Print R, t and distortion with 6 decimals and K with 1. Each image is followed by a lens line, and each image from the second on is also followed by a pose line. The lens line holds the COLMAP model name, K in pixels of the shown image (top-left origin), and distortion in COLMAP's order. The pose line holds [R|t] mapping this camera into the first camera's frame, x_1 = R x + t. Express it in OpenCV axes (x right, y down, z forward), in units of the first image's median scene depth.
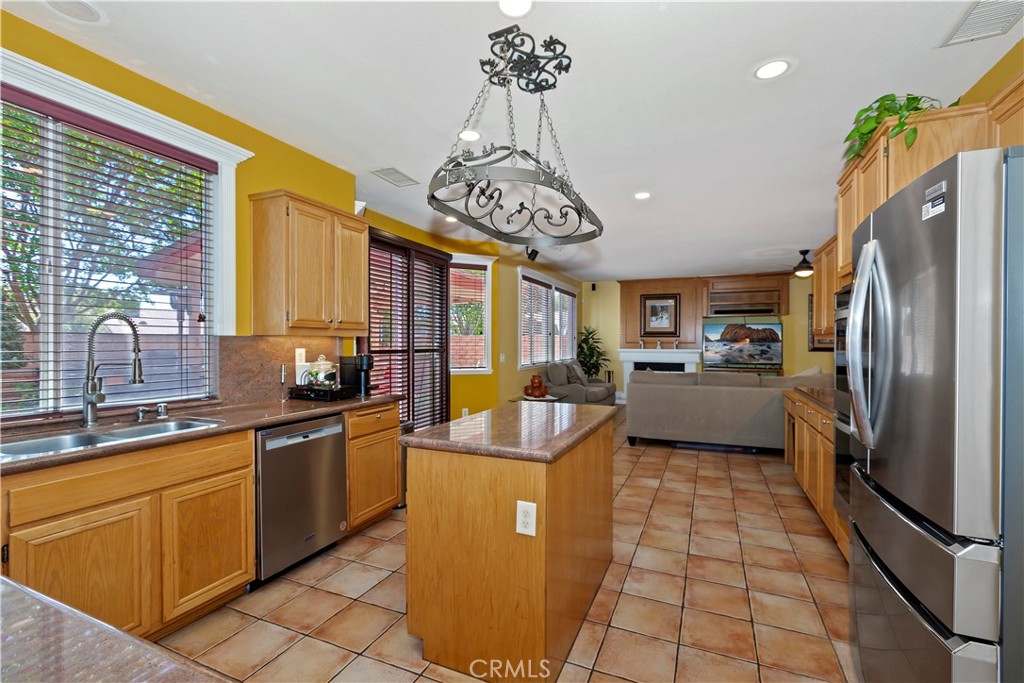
lens RADIAL K [[457.0, 0, 514.3], [0, 457.0, 347.8], [0, 0, 1]] dist [0.002864, -0.000059]
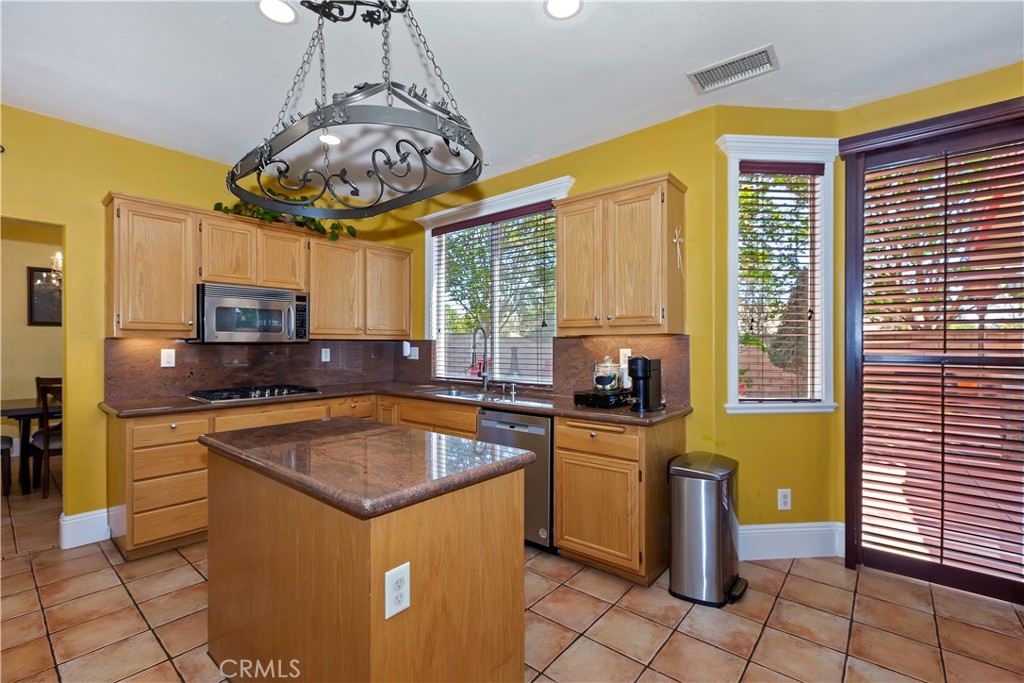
lens RADIAL K [[457.0, 0, 509.9], [0, 457.0, 341.9], [0, 0, 1]] dist [0.002864, -0.000059]
pose [[-0.278505, -0.002150, -0.960432, 0.435965], [-0.008890, 0.999960, 0.000340, -0.009377], [0.960394, 0.008633, -0.278513, 0.928075]]
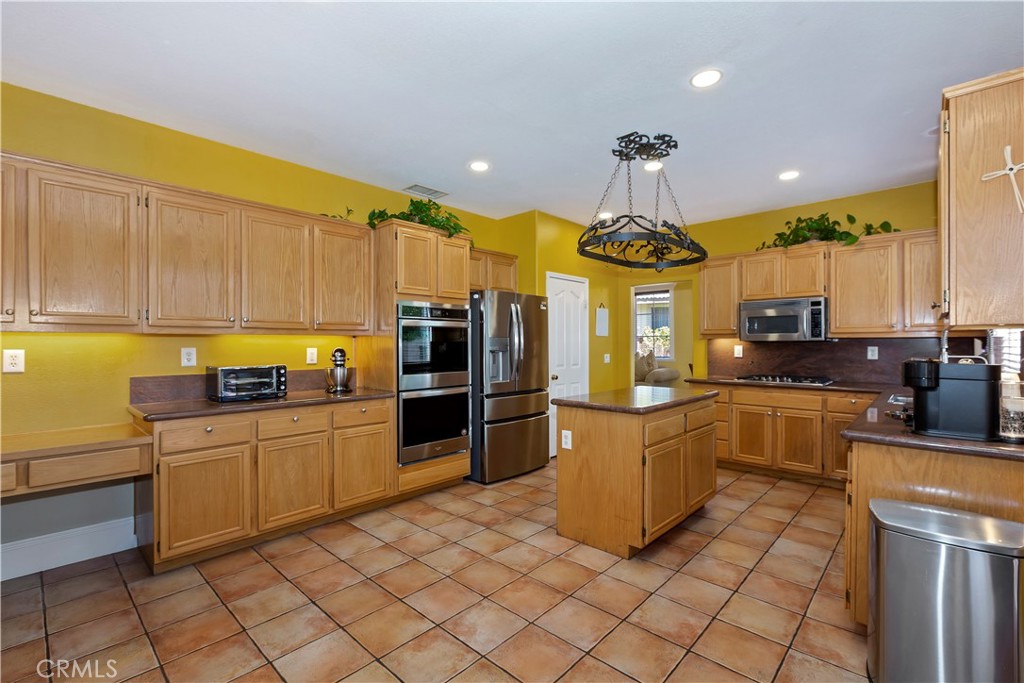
lens RADIAL K [[457.0, 0, 511.5], [0, 457.0, 343.6], [0, 0, 1]] dist [0.002864, -0.000059]
pose [[-0.944880, 0.000406, 0.327417, -0.032507], [0.003647, 0.999950, 0.009284, -0.010313], [-0.327397, 0.009966, -0.944834, 1.562473]]
